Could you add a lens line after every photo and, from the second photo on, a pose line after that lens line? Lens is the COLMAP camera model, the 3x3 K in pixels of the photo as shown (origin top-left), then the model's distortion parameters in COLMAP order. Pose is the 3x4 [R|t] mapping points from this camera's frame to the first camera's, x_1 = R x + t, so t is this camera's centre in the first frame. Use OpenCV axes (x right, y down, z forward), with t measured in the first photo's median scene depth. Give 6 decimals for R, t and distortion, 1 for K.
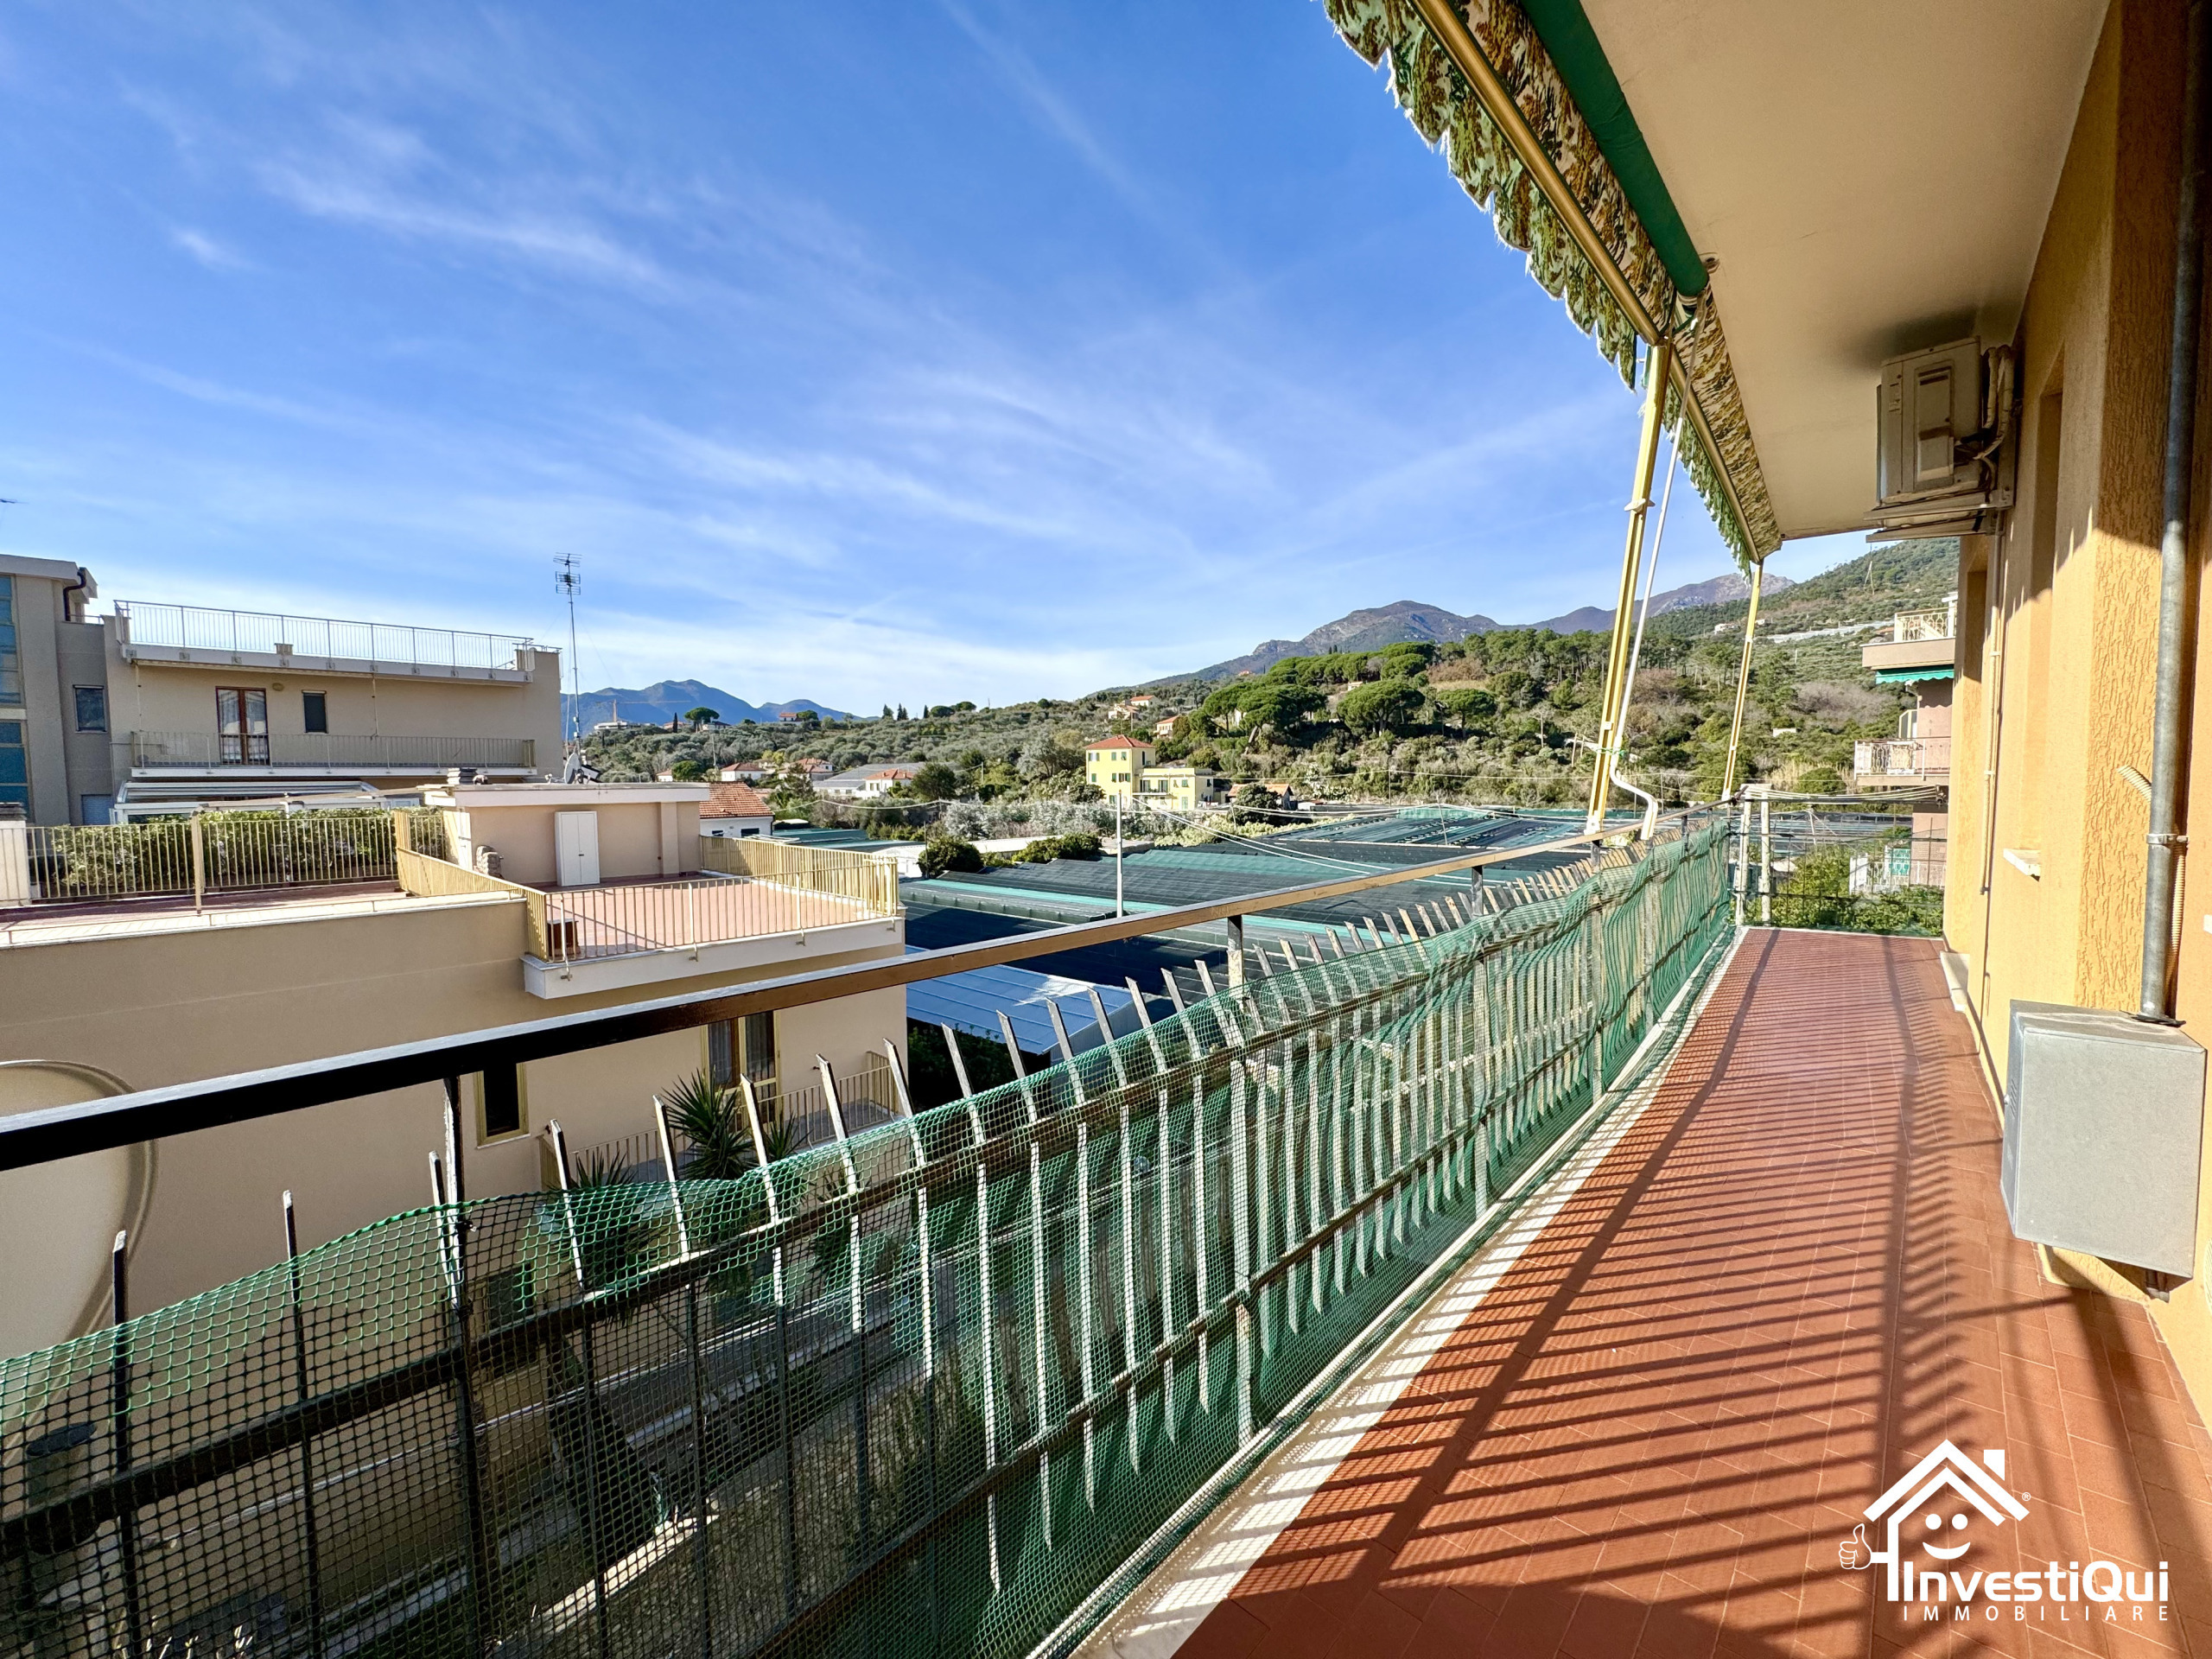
lens RADIAL K [[887.0, 0, 1114.1], [0, 887.0, 826.7], [0, 0, 1]] dist [-0.001077, -0.000052]
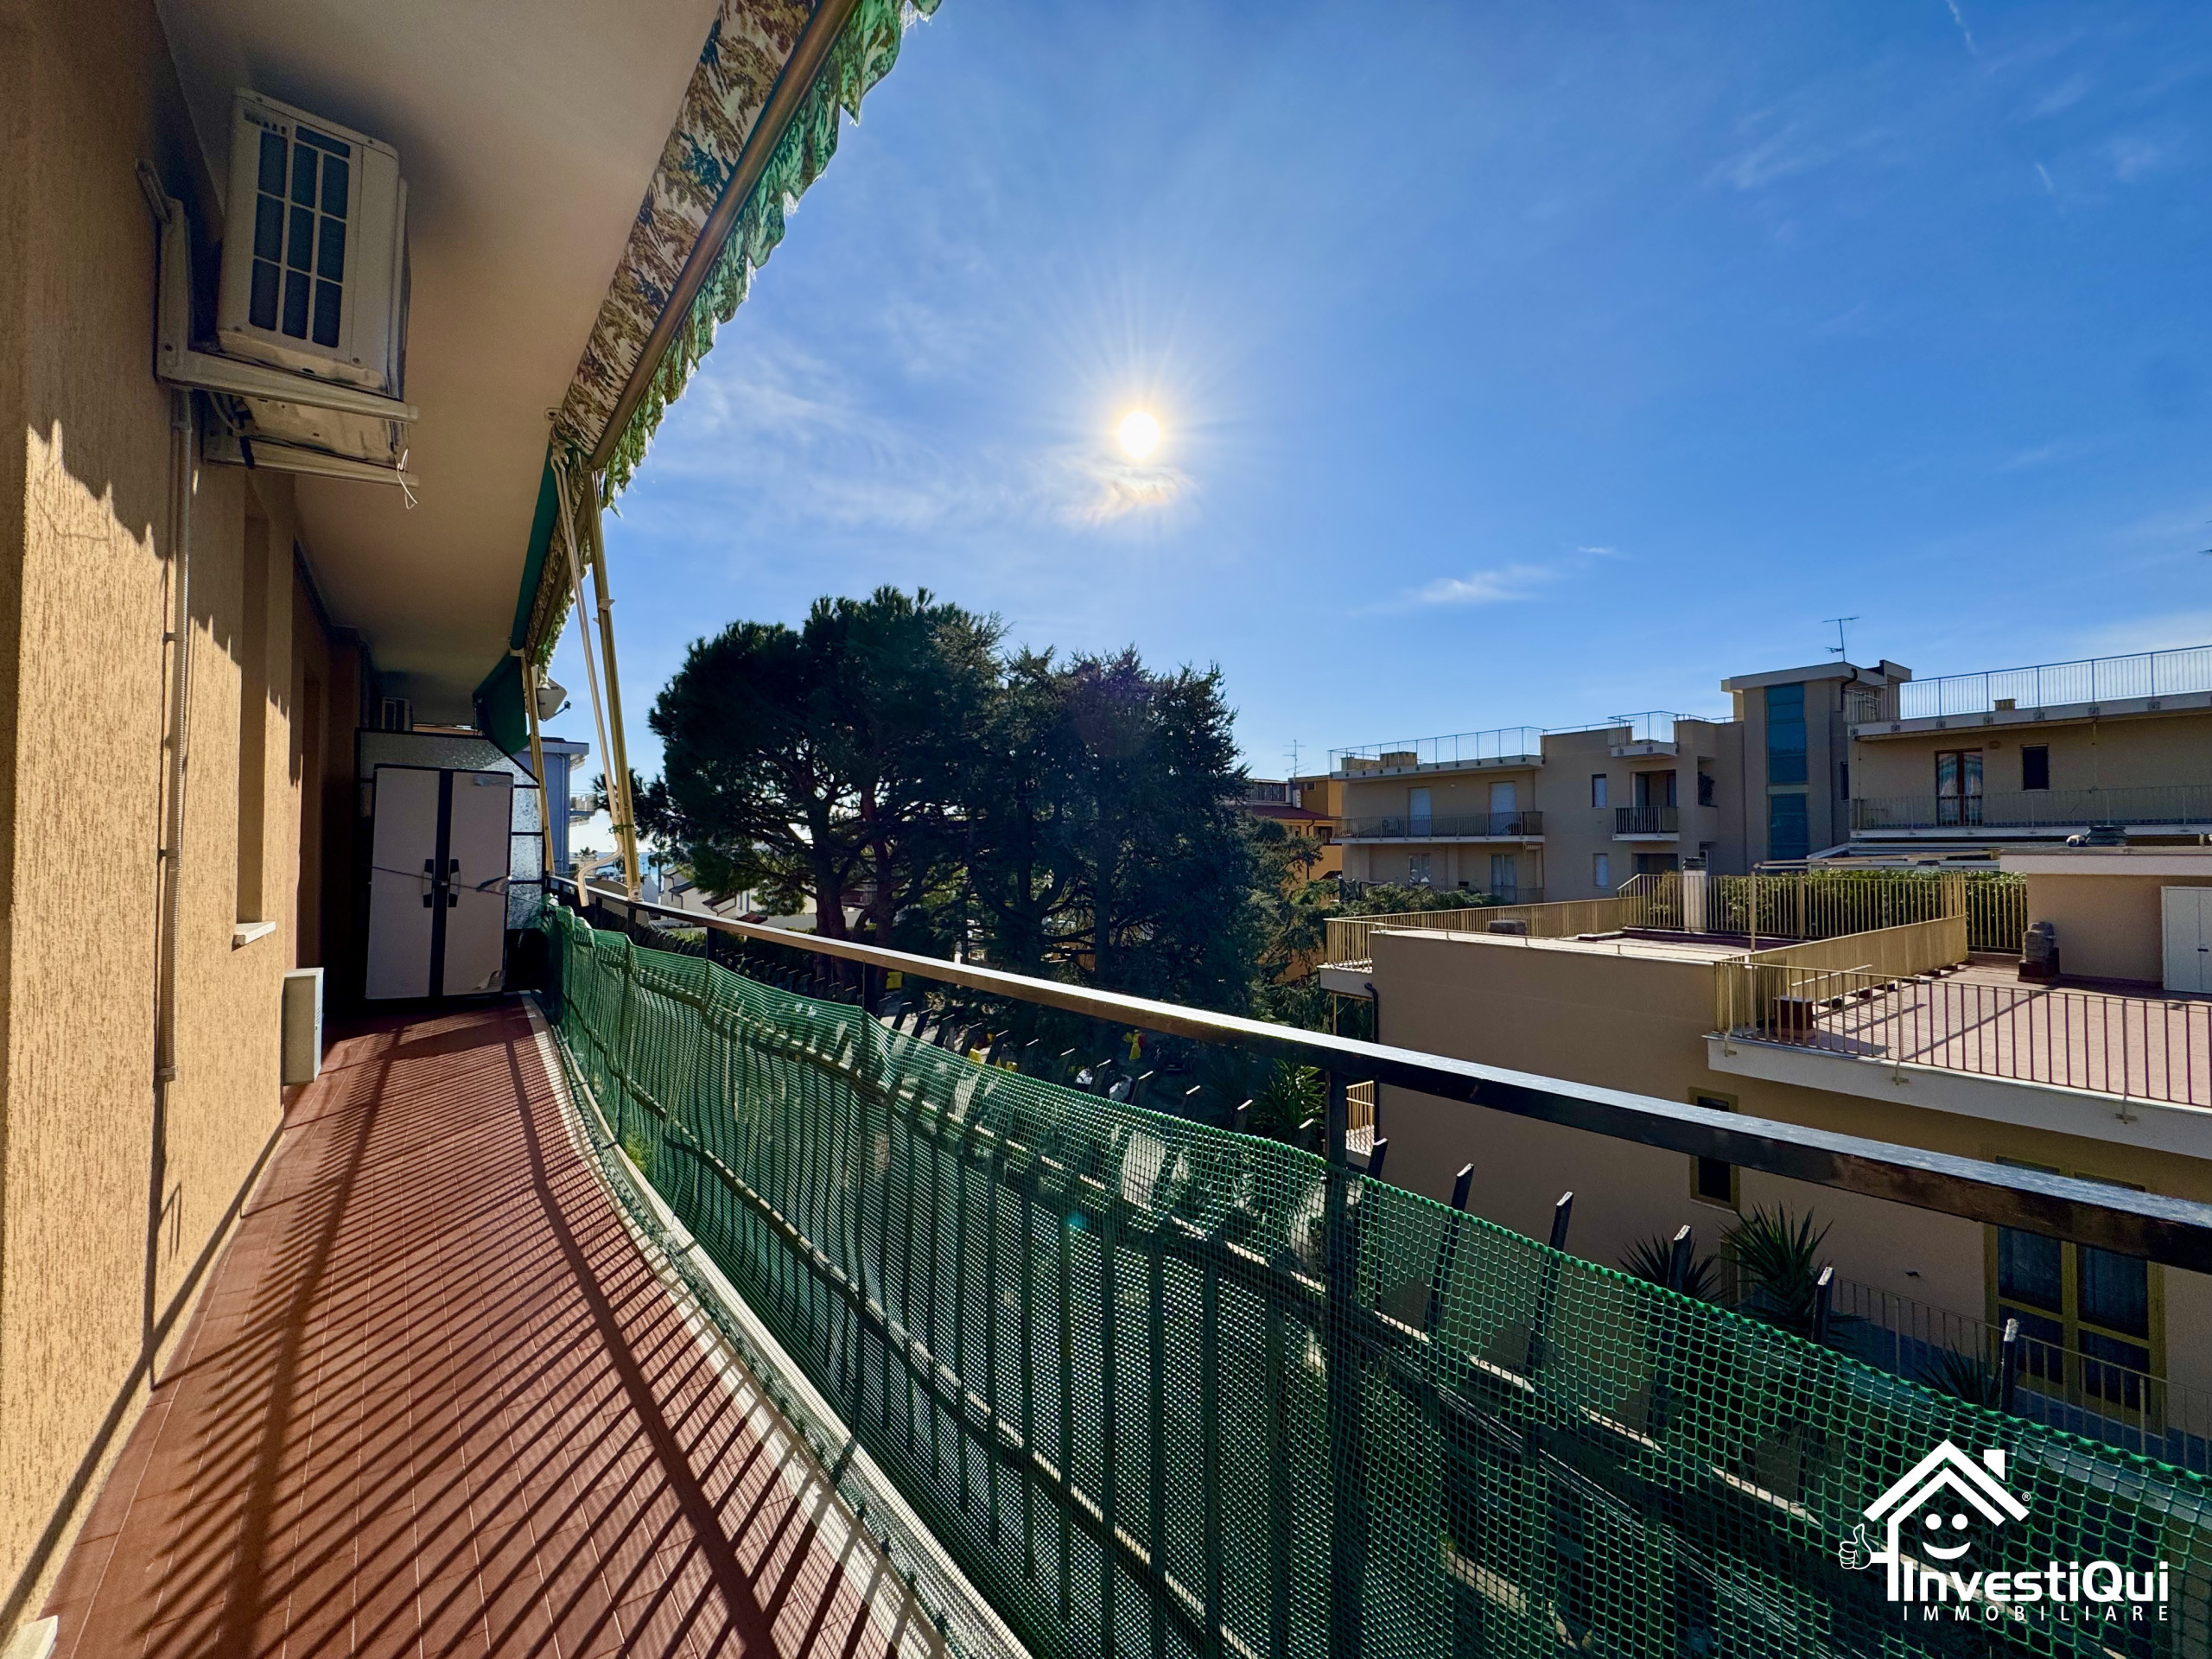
lens RADIAL K [[887.0, 0, 1114.1], [0, 887.0, 826.7], [0, 0, 1]] dist [-0.001077, -0.000052]
pose [[-0.196905, -0.009193, -0.980379, 0.211389], [-0.052857, 0.998601, 0.001252, -0.017266], [0.978997, 0.052066, -0.197116, 0.251319]]
